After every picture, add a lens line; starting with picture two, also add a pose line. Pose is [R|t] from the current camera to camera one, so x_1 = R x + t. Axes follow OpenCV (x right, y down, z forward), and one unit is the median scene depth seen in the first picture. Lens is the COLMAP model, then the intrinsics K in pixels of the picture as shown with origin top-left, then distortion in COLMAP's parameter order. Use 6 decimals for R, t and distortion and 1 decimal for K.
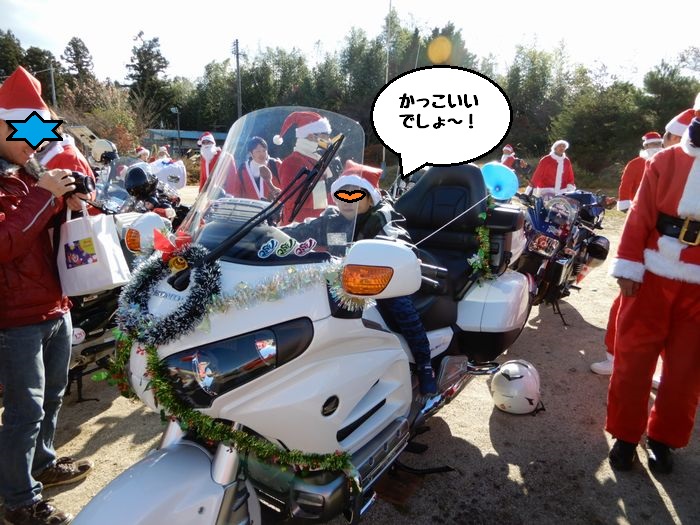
lens RADIAL K [[481.4, 0, 350.0], [0, 481.4, 262.5], [0, 0, 1]] dist [0.009008, 0.004398]
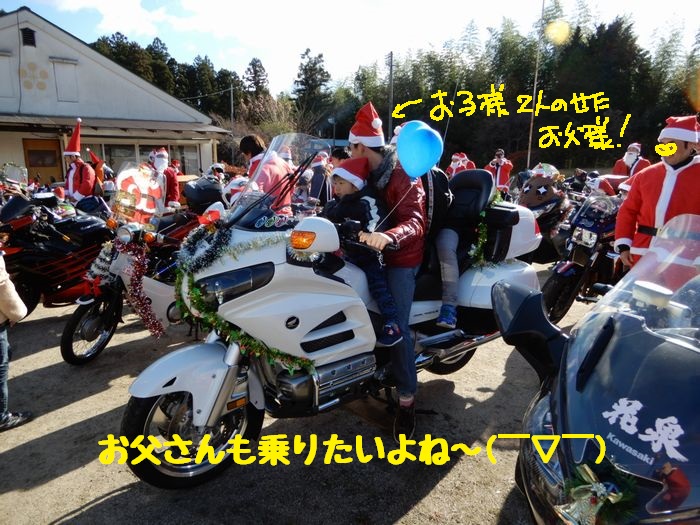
lens RADIAL K [[481.4, 0, 350.0], [0, 481.4, 262.5], [0, 0, 1]] dist [0.009008, 0.004398]
pose [[0.954257, 0.061756, -0.292542, 0.318198], [-0.065751, 0.997829, -0.003834, 0.050542], [0.291670, 0.022893, 0.956245, -0.245810]]
